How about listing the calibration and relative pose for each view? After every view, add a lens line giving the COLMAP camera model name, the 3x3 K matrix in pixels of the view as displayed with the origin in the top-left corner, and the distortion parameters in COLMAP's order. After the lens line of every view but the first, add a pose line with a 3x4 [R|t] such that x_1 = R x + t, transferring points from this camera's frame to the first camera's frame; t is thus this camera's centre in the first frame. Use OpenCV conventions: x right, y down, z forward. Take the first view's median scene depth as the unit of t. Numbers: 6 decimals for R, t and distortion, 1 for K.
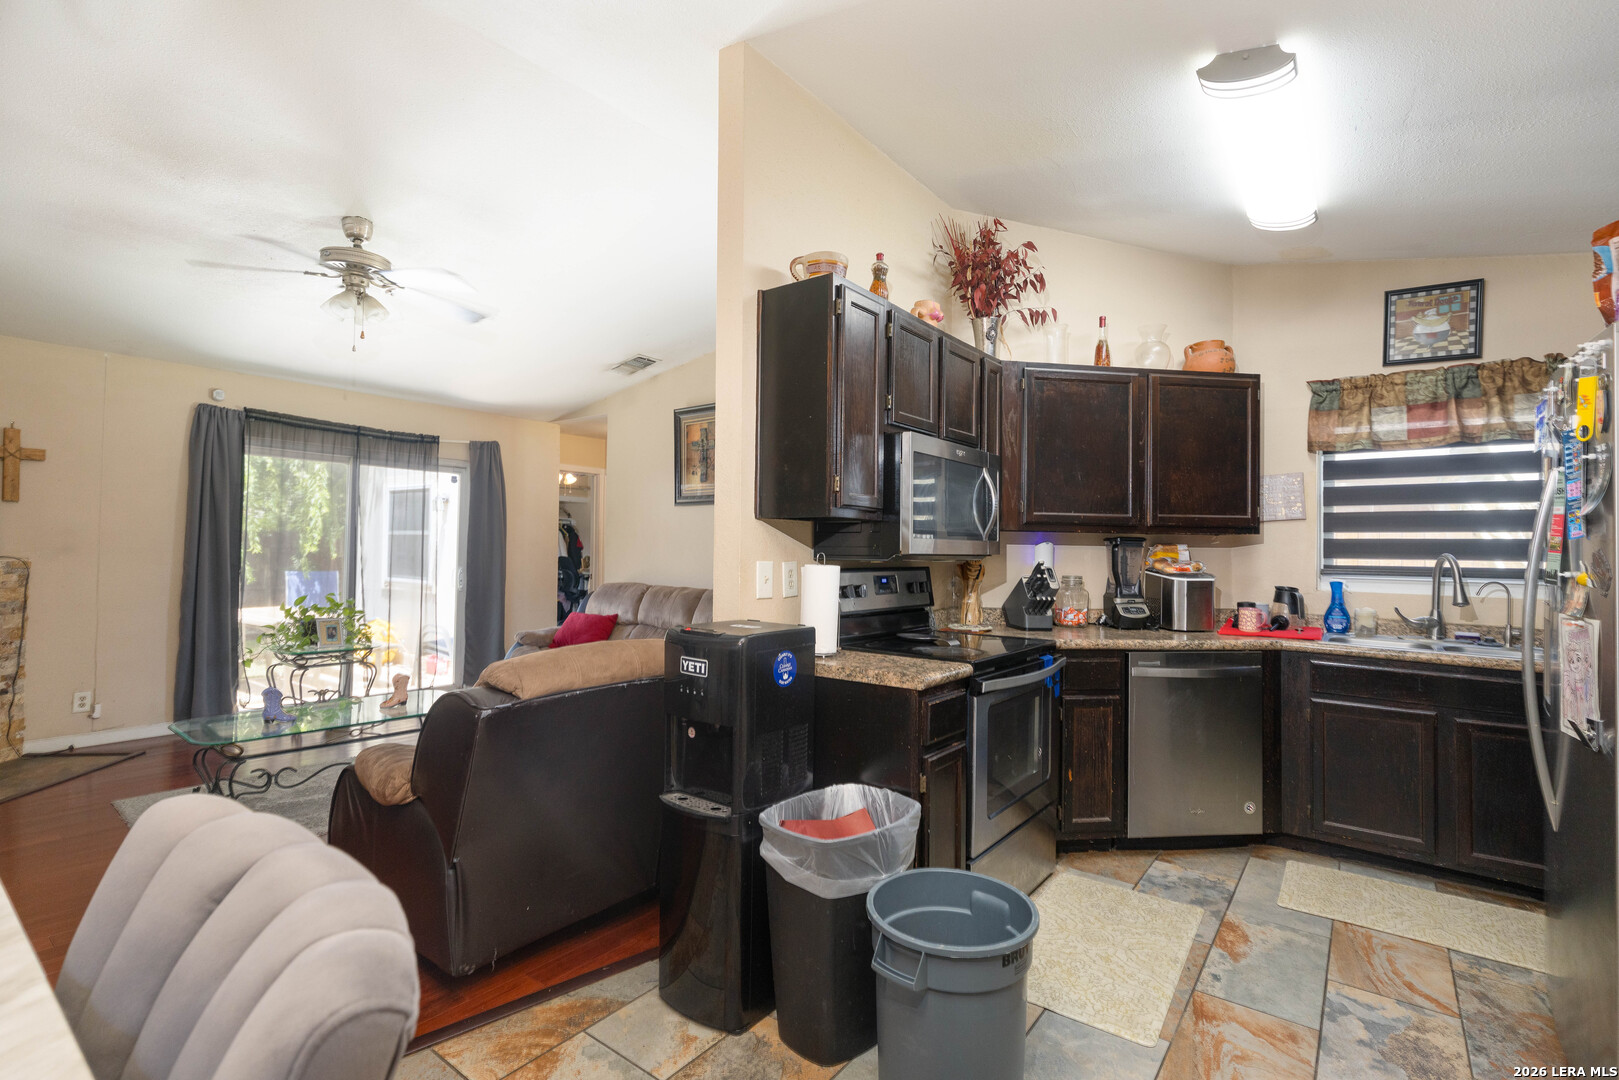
lens RADIAL K [[736.9, 0, 812.1], [0, 736.9, 534.7], [0, 0, 1]] dist [-0.004822, 0.001251]
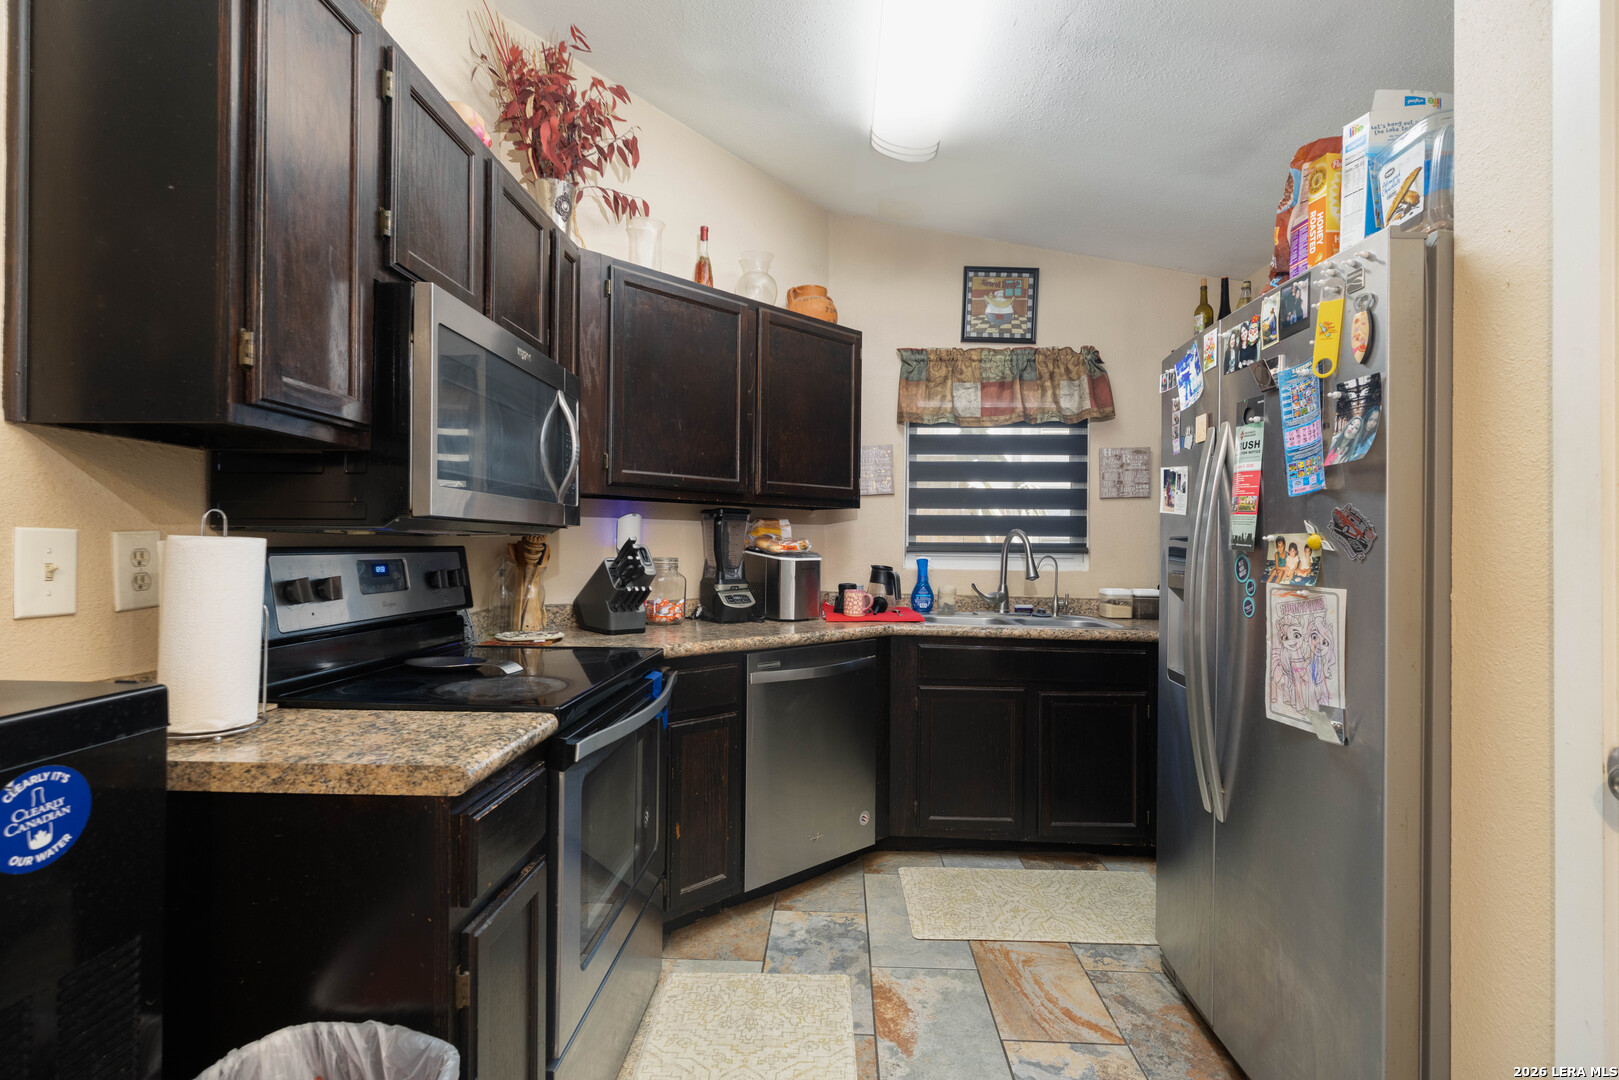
lens RADIAL K [[736.9, 0, 808.3], [0, 736.9, 542.0], [0, 0, 1]] dist [-0.004822, 0.001251]
pose [[0.822013, -0.003967, 0.569455, 0.041232], [-0.009726, 0.999732, 0.021005, 0.024142], [-0.569386, -0.022805, 0.821754, 0.311462]]
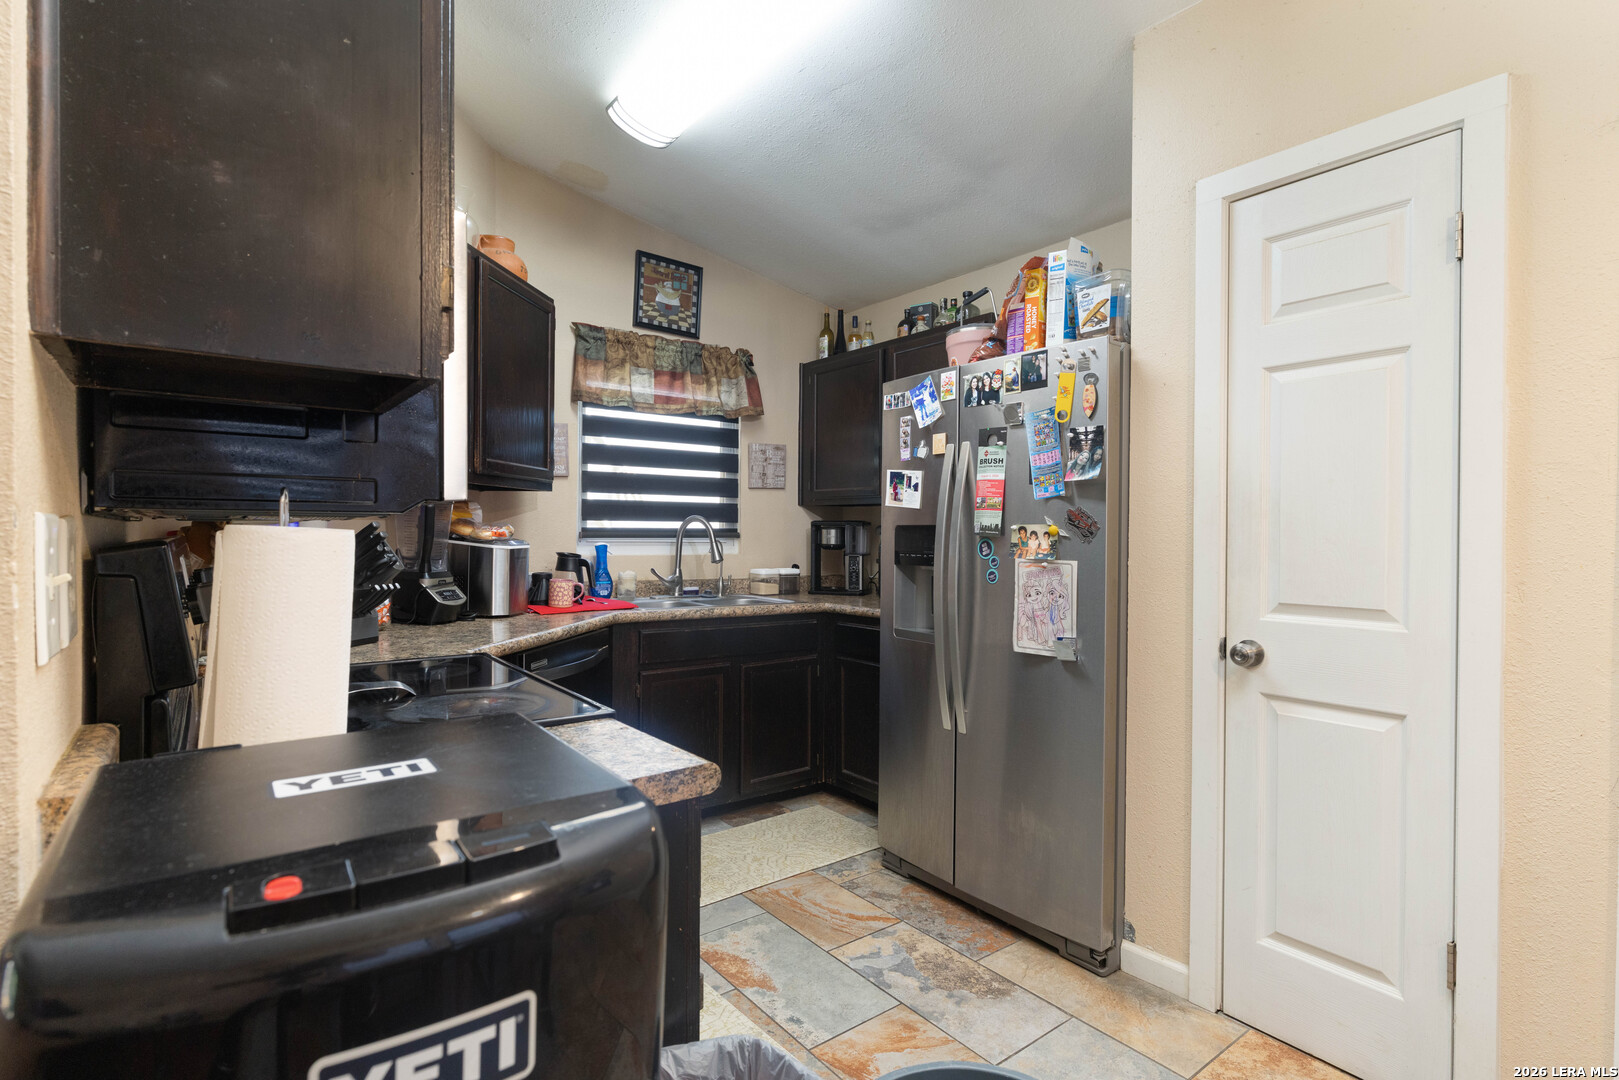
lens RADIAL K [[785.3, 0, 809.9], [0, 785.3, 539.4], [0, 0, 1]] dist [-0.004359, 0.000582]
pose [[0.265969, -0.020990, 0.963753, -0.192393], [-0.023626, 0.999321, 0.028284, 0.023652], [-0.963692, -0.030292, 0.265292, 0.514453]]
